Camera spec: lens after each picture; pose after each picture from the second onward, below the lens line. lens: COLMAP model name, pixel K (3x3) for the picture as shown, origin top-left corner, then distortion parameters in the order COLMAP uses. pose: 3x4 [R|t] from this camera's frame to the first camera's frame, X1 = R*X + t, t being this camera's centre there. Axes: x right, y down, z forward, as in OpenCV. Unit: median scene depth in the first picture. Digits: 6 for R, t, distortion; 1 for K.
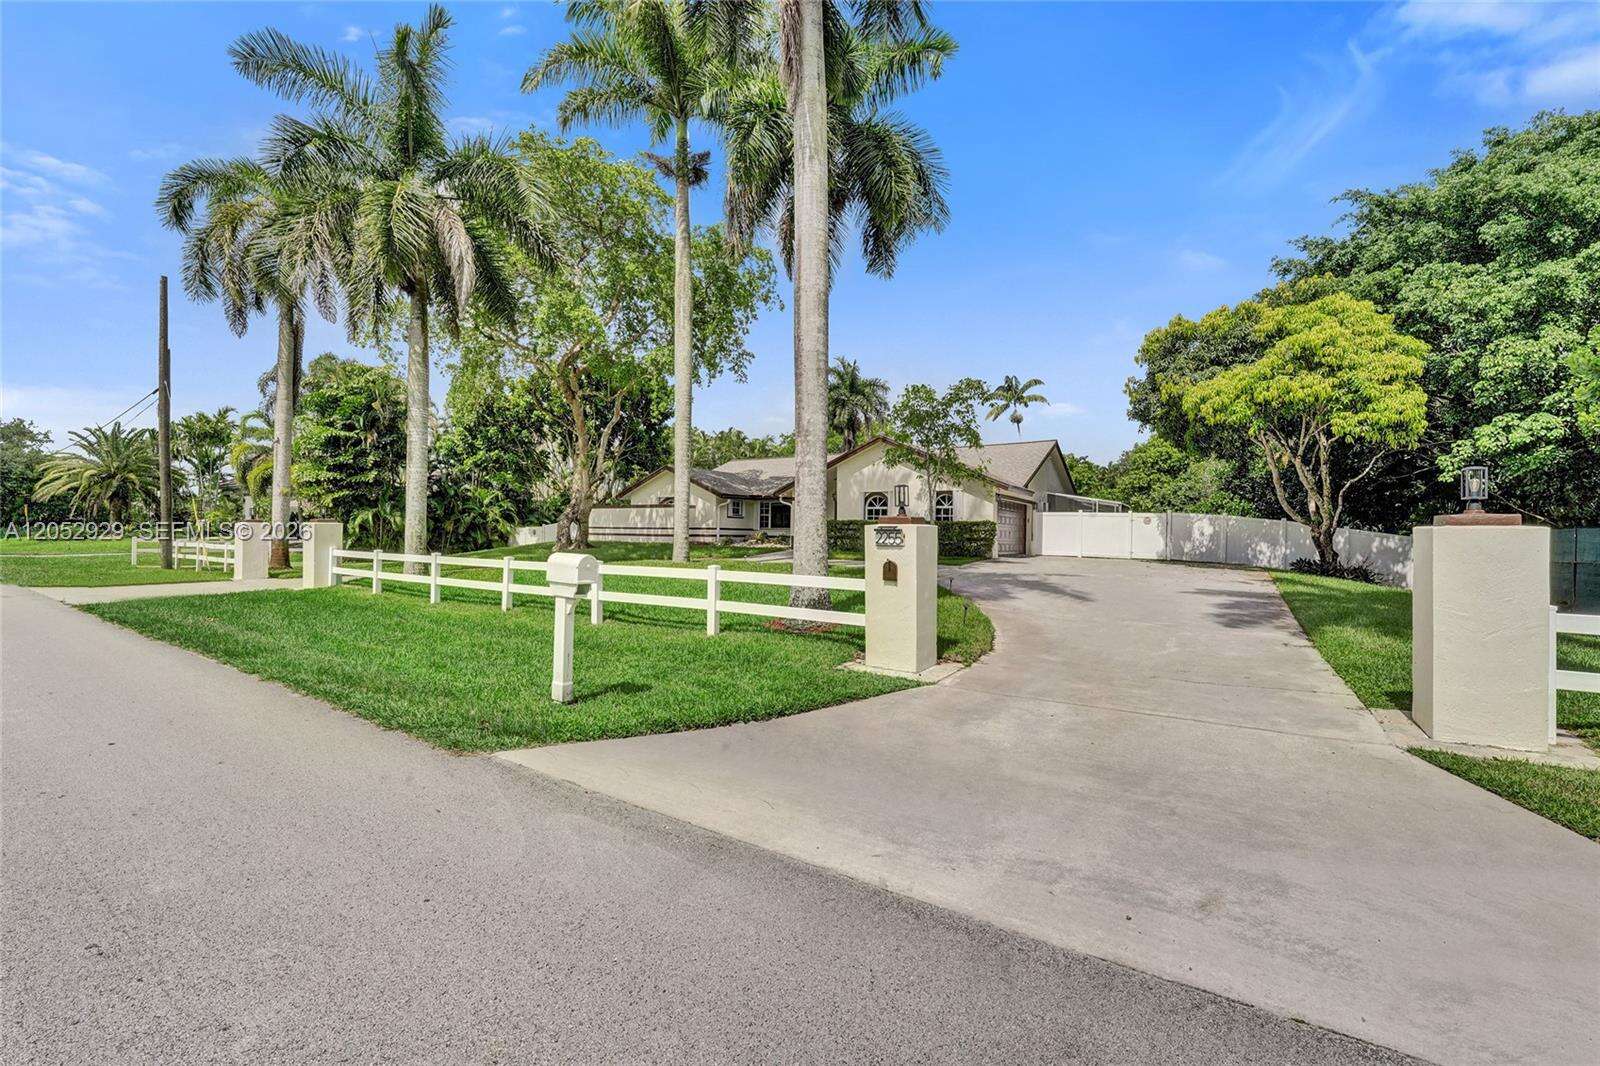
lens RADIAL K [[656.8, 0, 800.0], [0, 656.8, 533.0], [0, 0, 1]] dist [-0.018339, -0.000030]
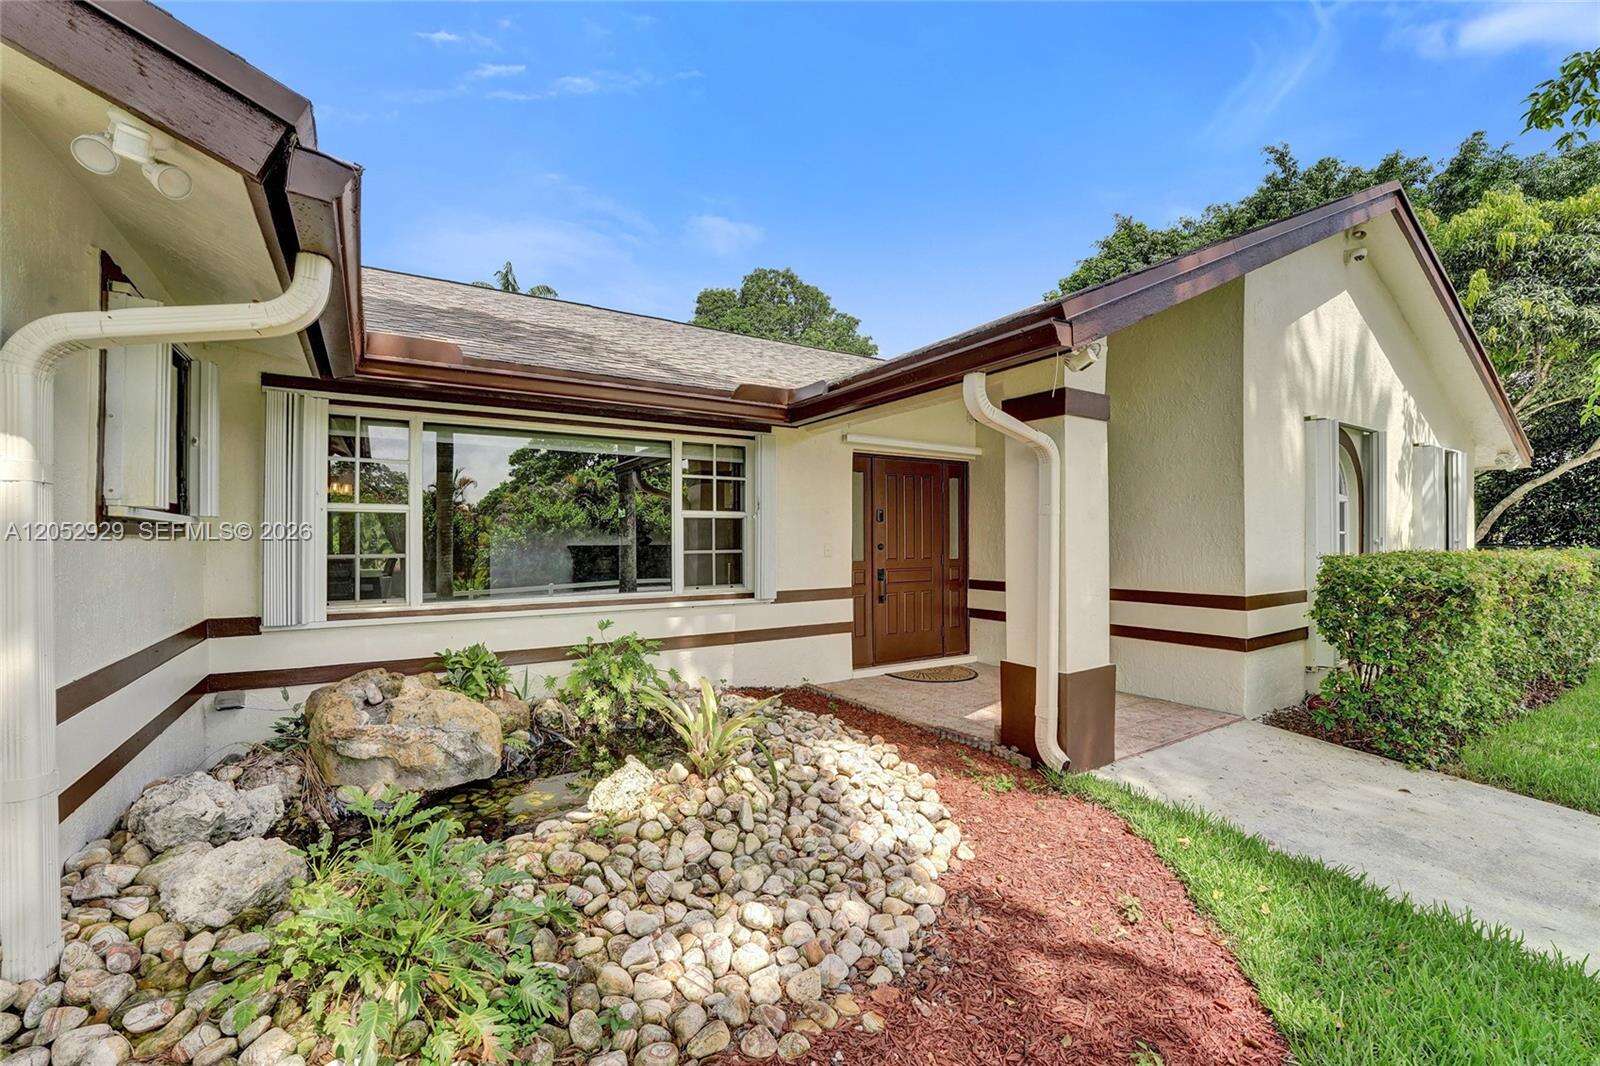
lens RADIAL K [[656.8, 0, 800.0], [0, 656.8, 533.0], [0, 0, 1]] dist [-0.018339, -0.000030]
pose [[0.423123, -0.008187, 0.906035, -0.138749], [-0.002543, 0.999945, 0.010224, -0.023657], [-0.906069, -0.006630, 0.423078, 0.889758]]
